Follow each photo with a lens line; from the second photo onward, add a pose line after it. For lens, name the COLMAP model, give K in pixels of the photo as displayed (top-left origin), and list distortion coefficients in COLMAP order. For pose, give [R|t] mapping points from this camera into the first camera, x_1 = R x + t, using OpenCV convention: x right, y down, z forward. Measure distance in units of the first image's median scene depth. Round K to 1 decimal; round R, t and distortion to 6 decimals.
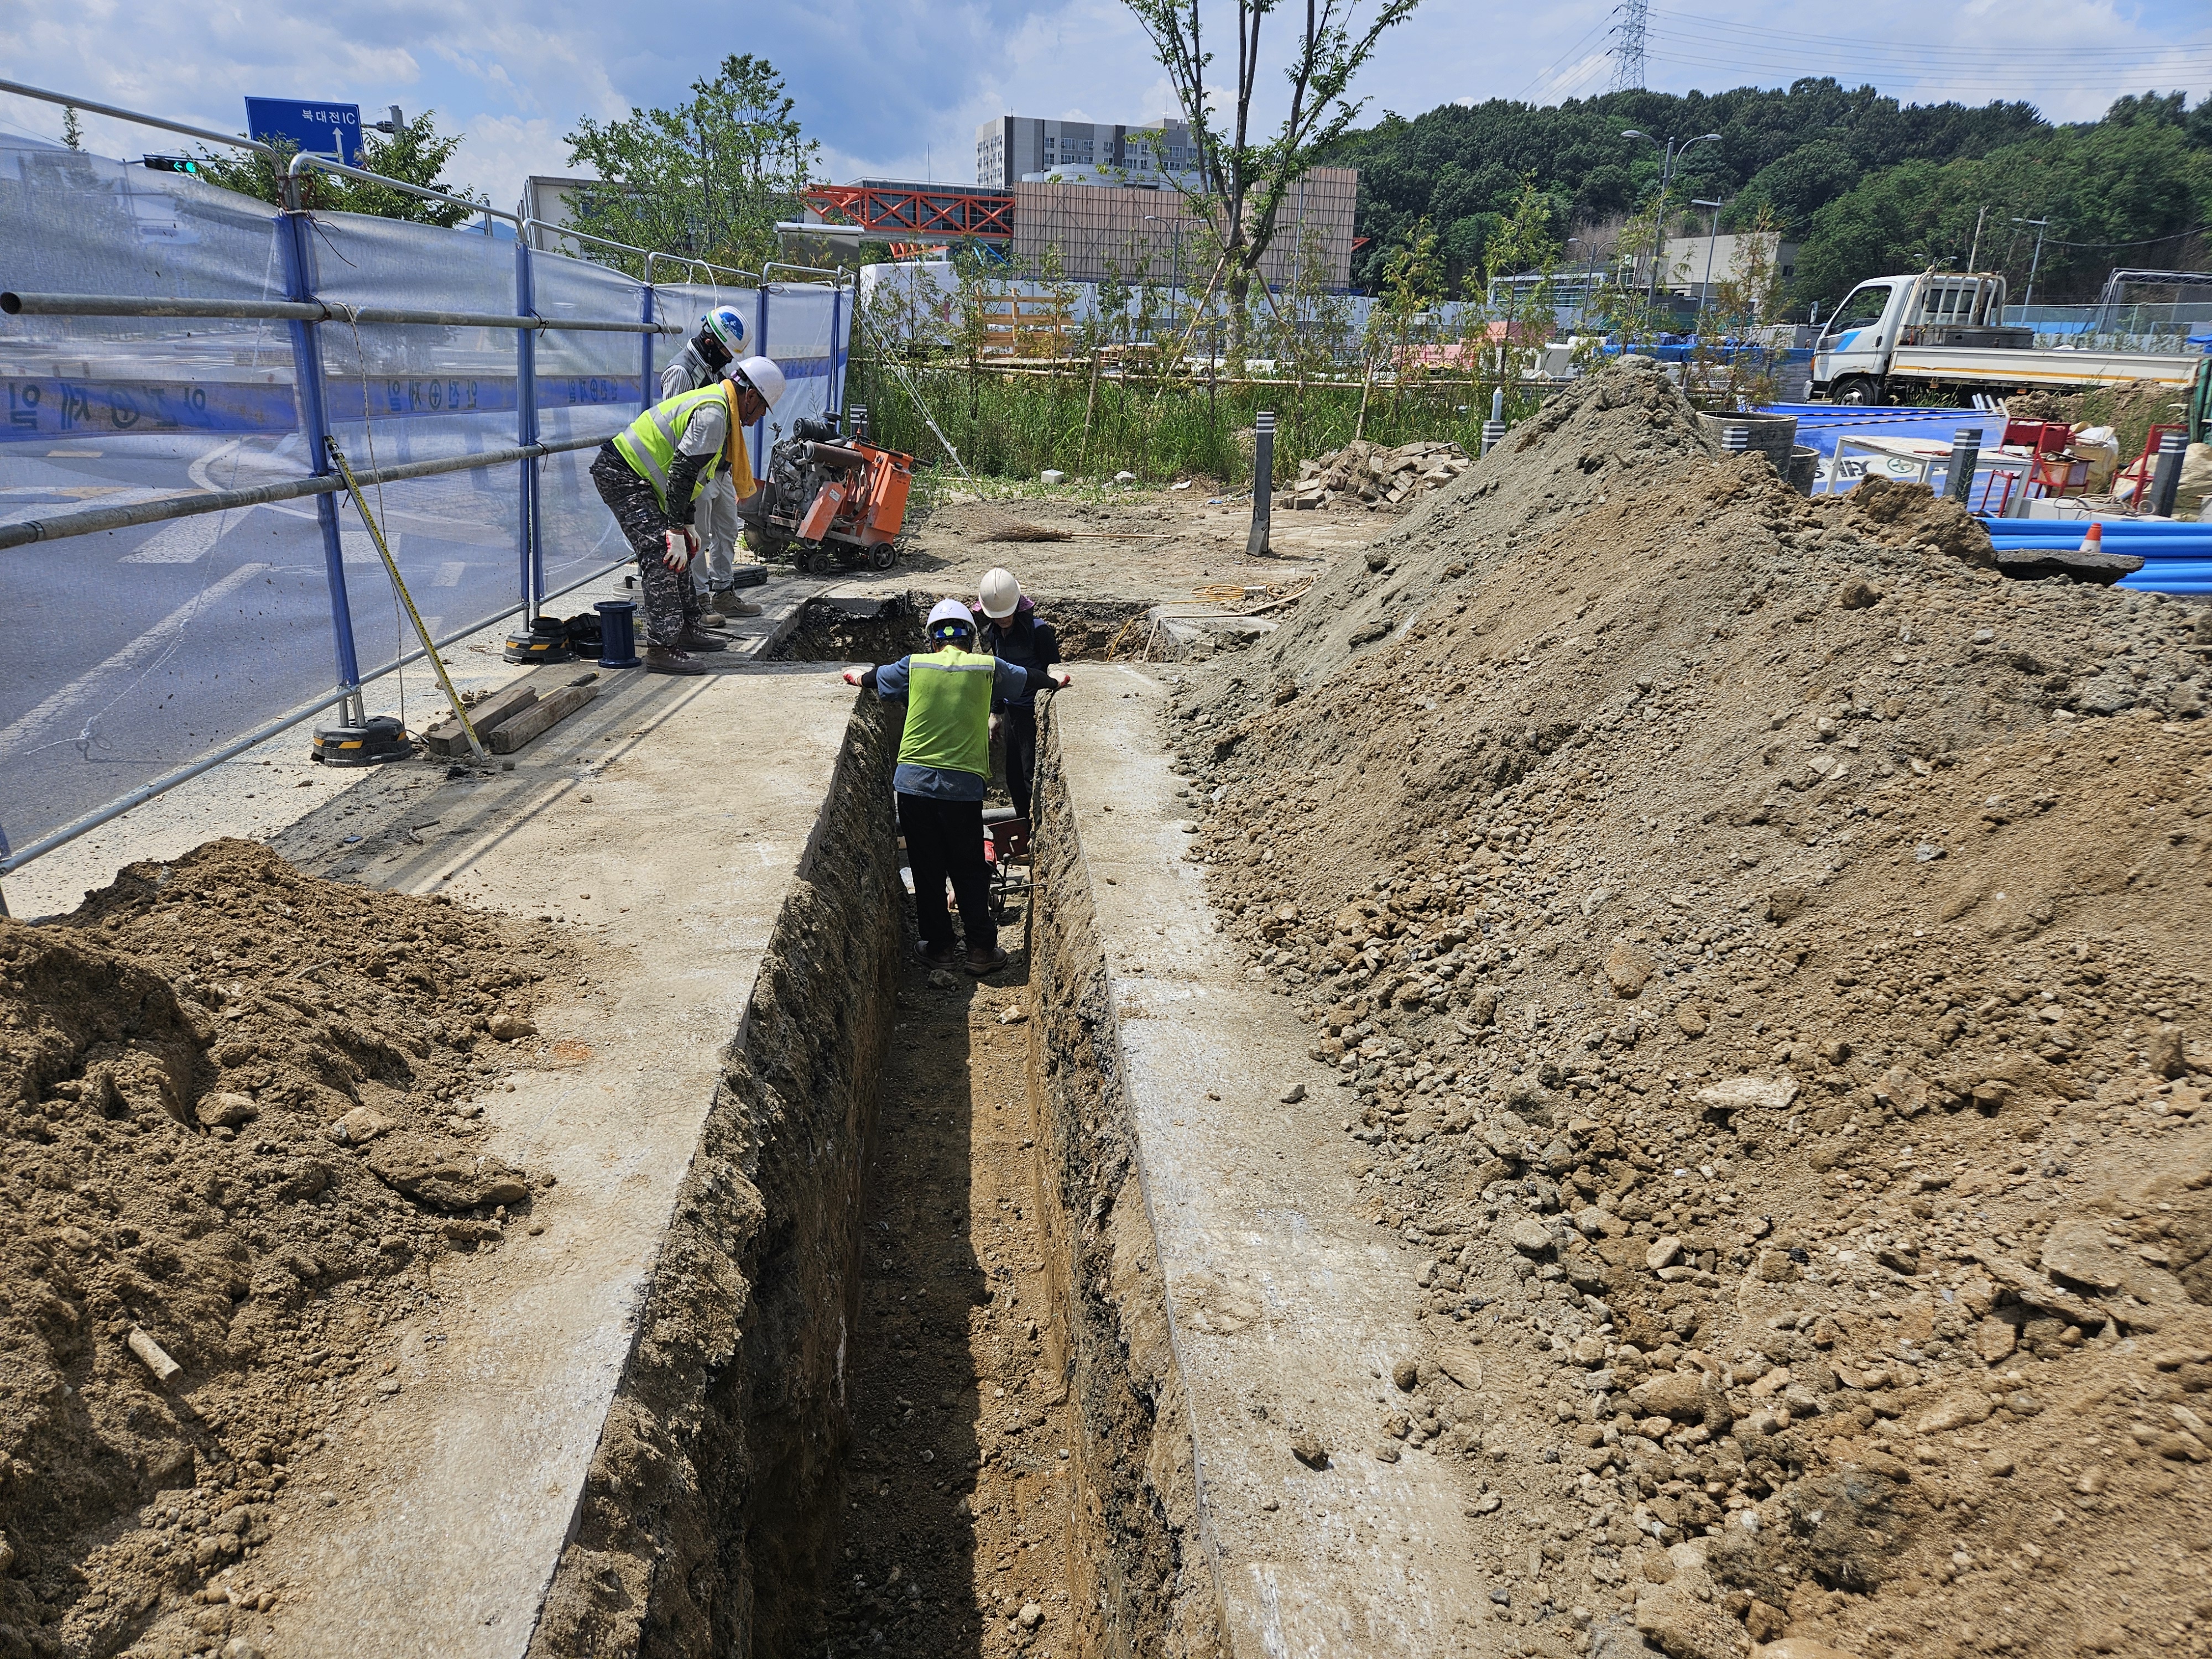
lens RADIAL K [[1536.8, 0, 1038.9], [0, 1536.8, 840.3], [0, 0, 1]] dist [0.095139, -0.072347]
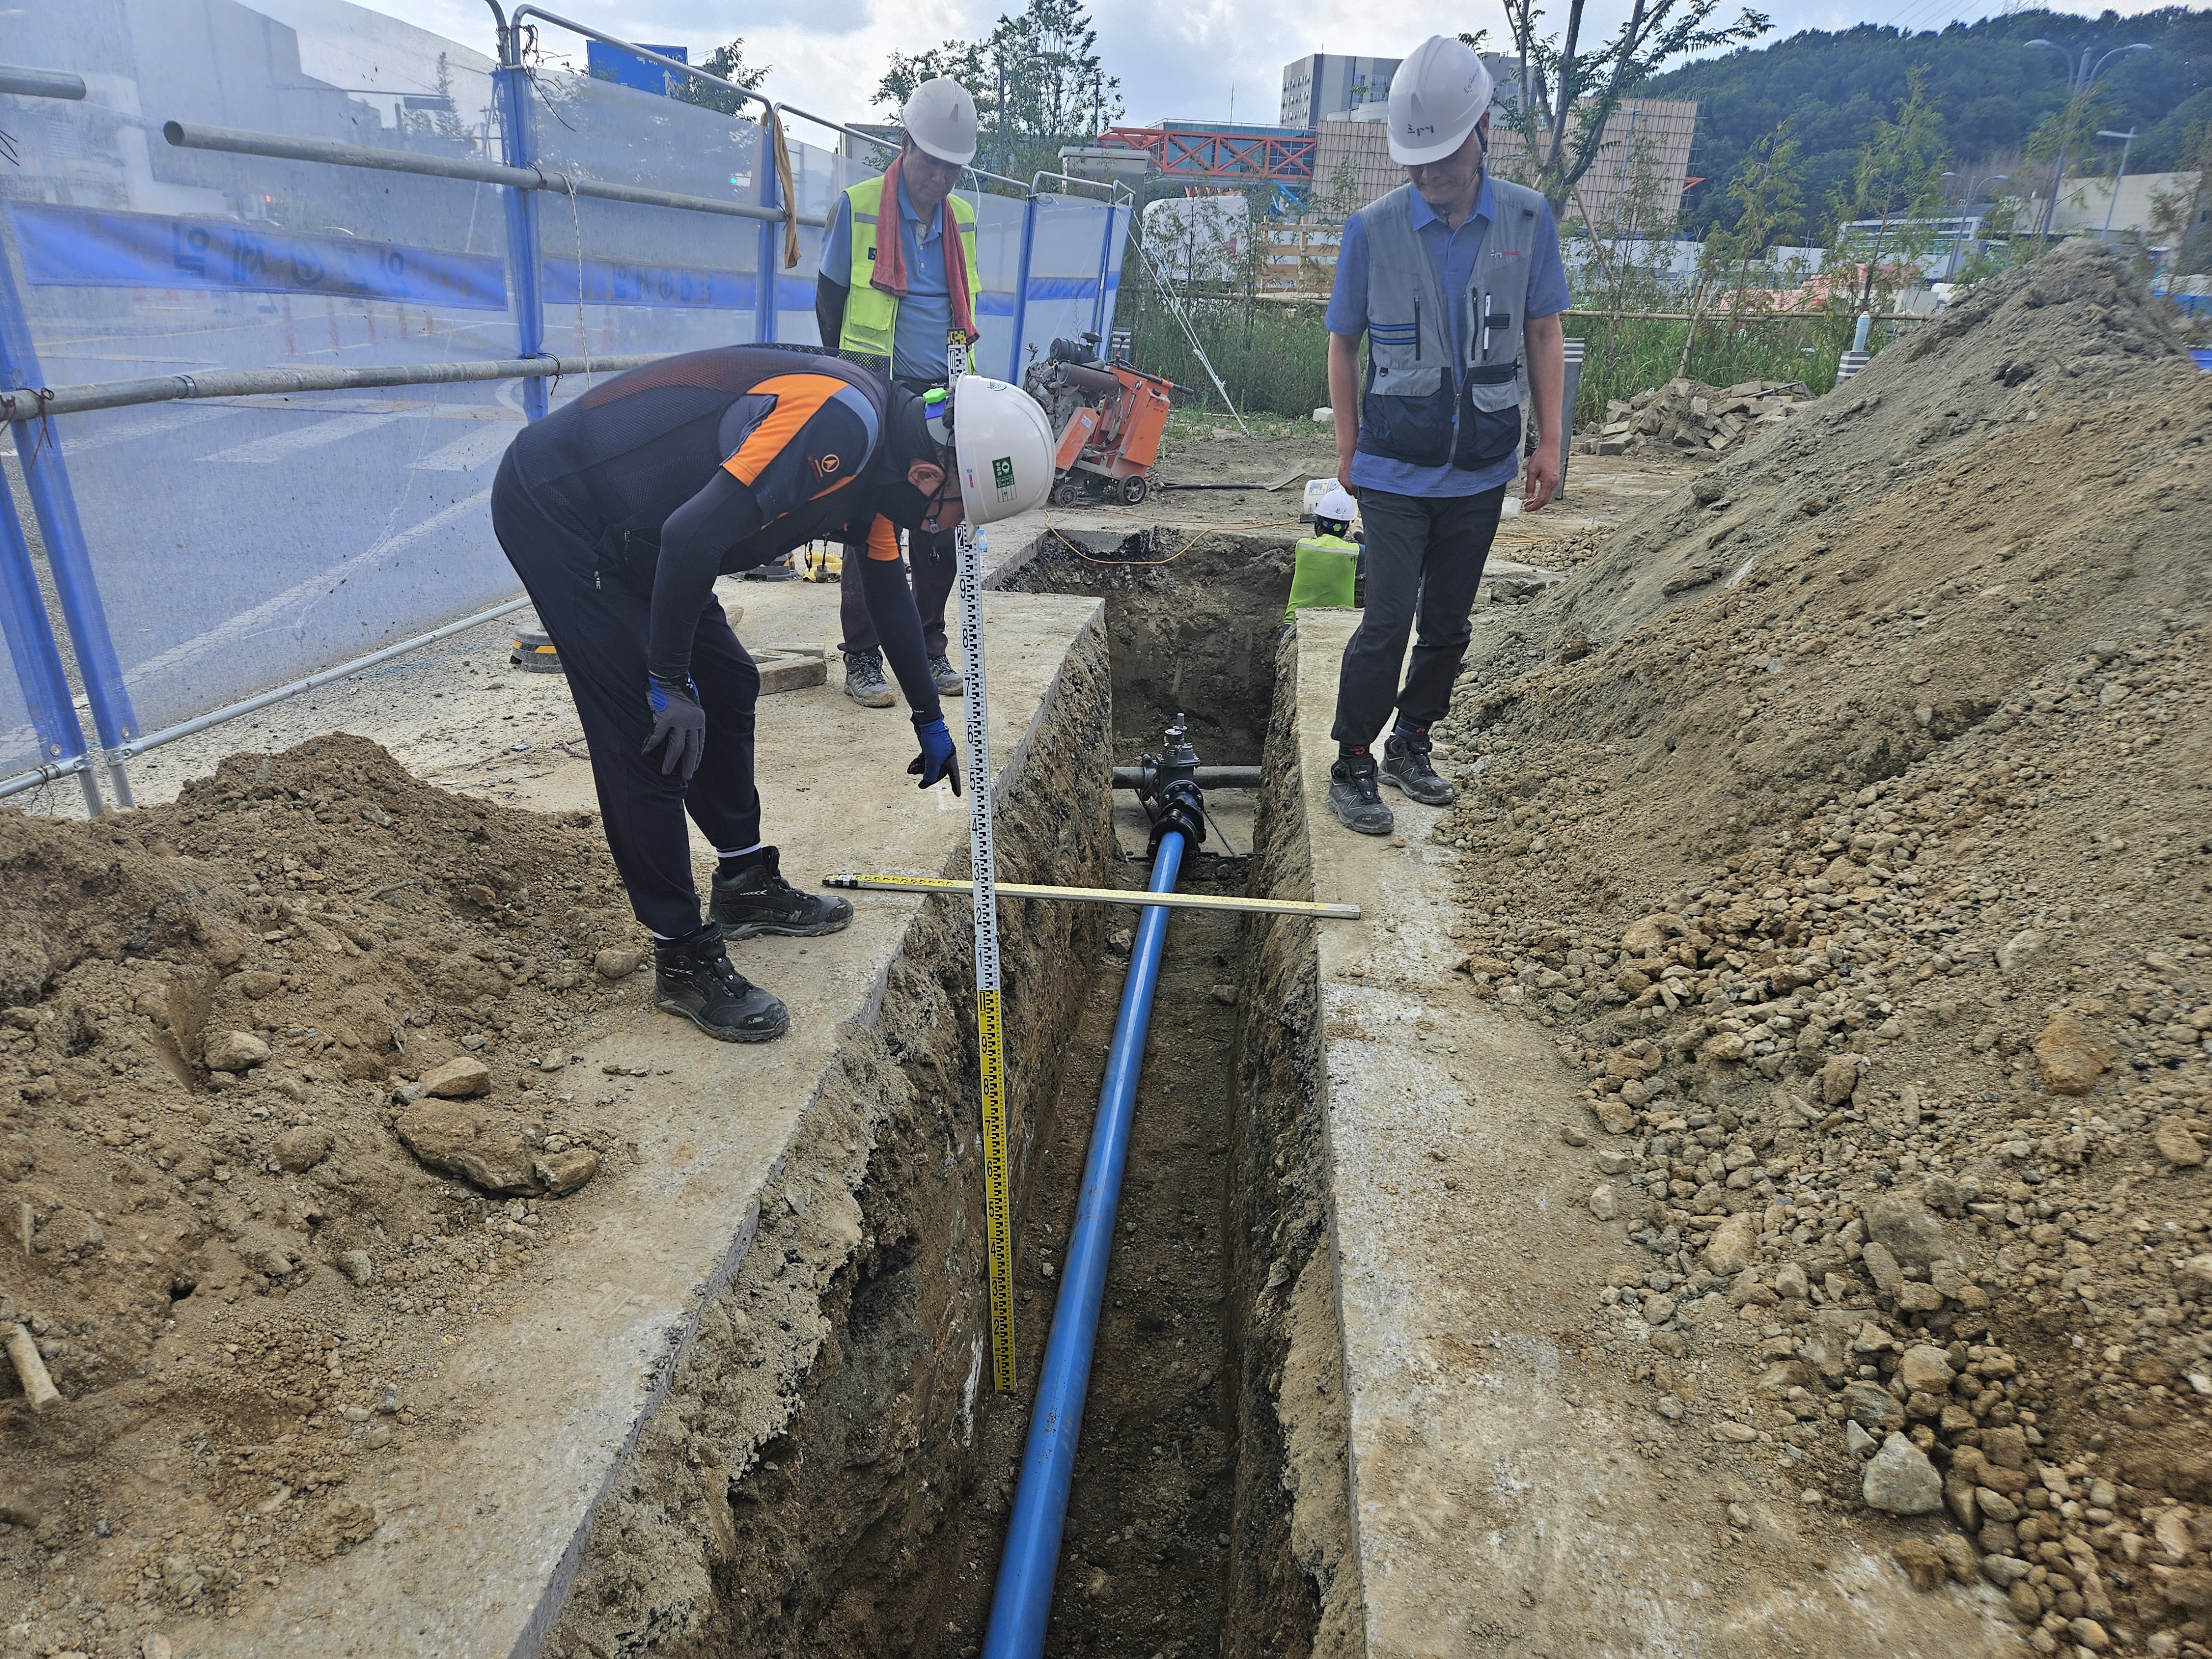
lens RADIAL K [[1536.8, 0, 1038.9], [0, 1536.8, 840.3], [0, 0, 1]] dist [0.095139, -0.072347]
pose [[0.984539, 0.079221, -0.156226, 0.021789], [-0.074471, 0.996572, 0.036039, -0.002550], [0.158546, -0.023848, 0.987064, 0.185944]]
